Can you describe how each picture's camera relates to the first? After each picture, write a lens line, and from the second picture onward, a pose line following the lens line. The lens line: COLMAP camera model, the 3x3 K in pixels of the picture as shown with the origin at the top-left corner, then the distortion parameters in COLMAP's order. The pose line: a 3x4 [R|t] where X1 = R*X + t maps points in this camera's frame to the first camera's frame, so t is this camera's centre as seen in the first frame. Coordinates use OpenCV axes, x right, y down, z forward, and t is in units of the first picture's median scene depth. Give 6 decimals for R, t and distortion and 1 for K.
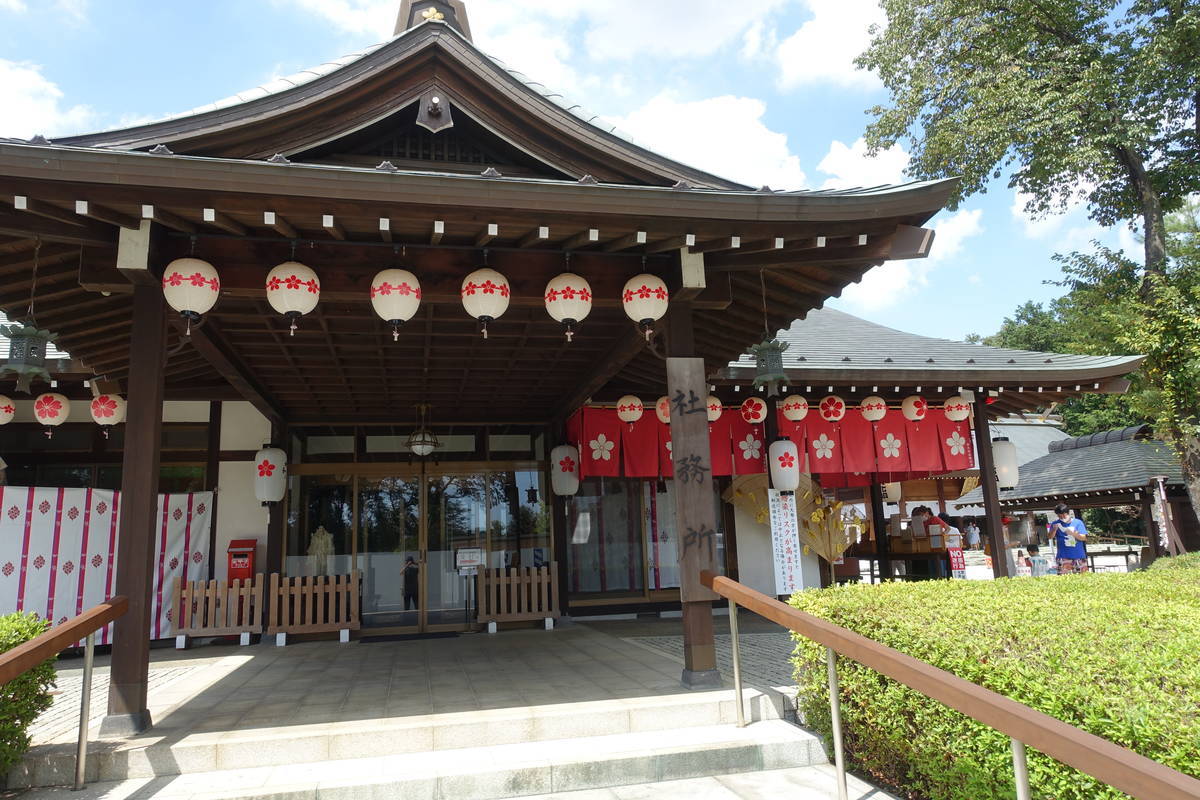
lens RADIAL K [[806.9, 0, 600.0], [0, 806.9, 400.0], [0, 0, 1]] dist [-0.005635, 0.004327]
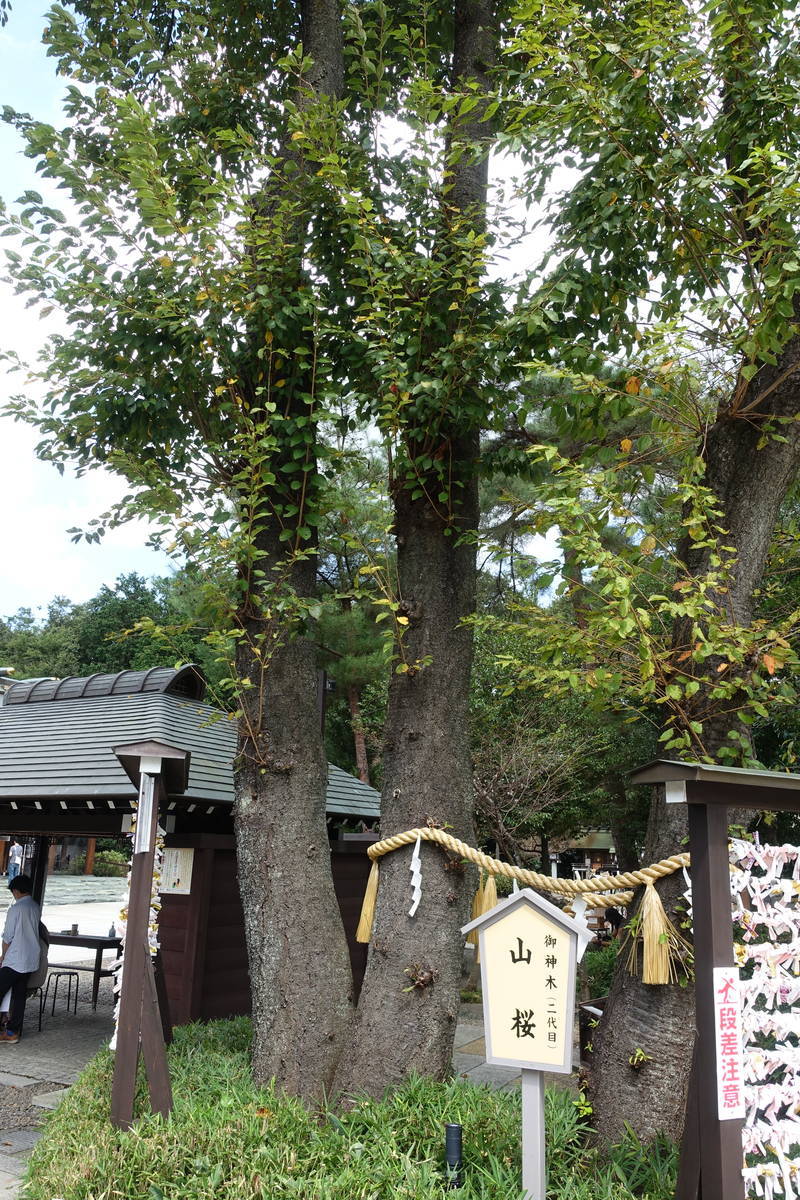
lens RADIAL K [[907.9, 0, 400.0], [0, 907.9, 600.0], [0, 0, 1]] dist [-0.006348, -0.005804]
pose [[0.694208, 0.253217, 0.673763, 0.100639], [-0.185590, 0.967394, -0.172350, 0.016097], [-0.695436, -0.005397, 0.718567, 0.138028]]
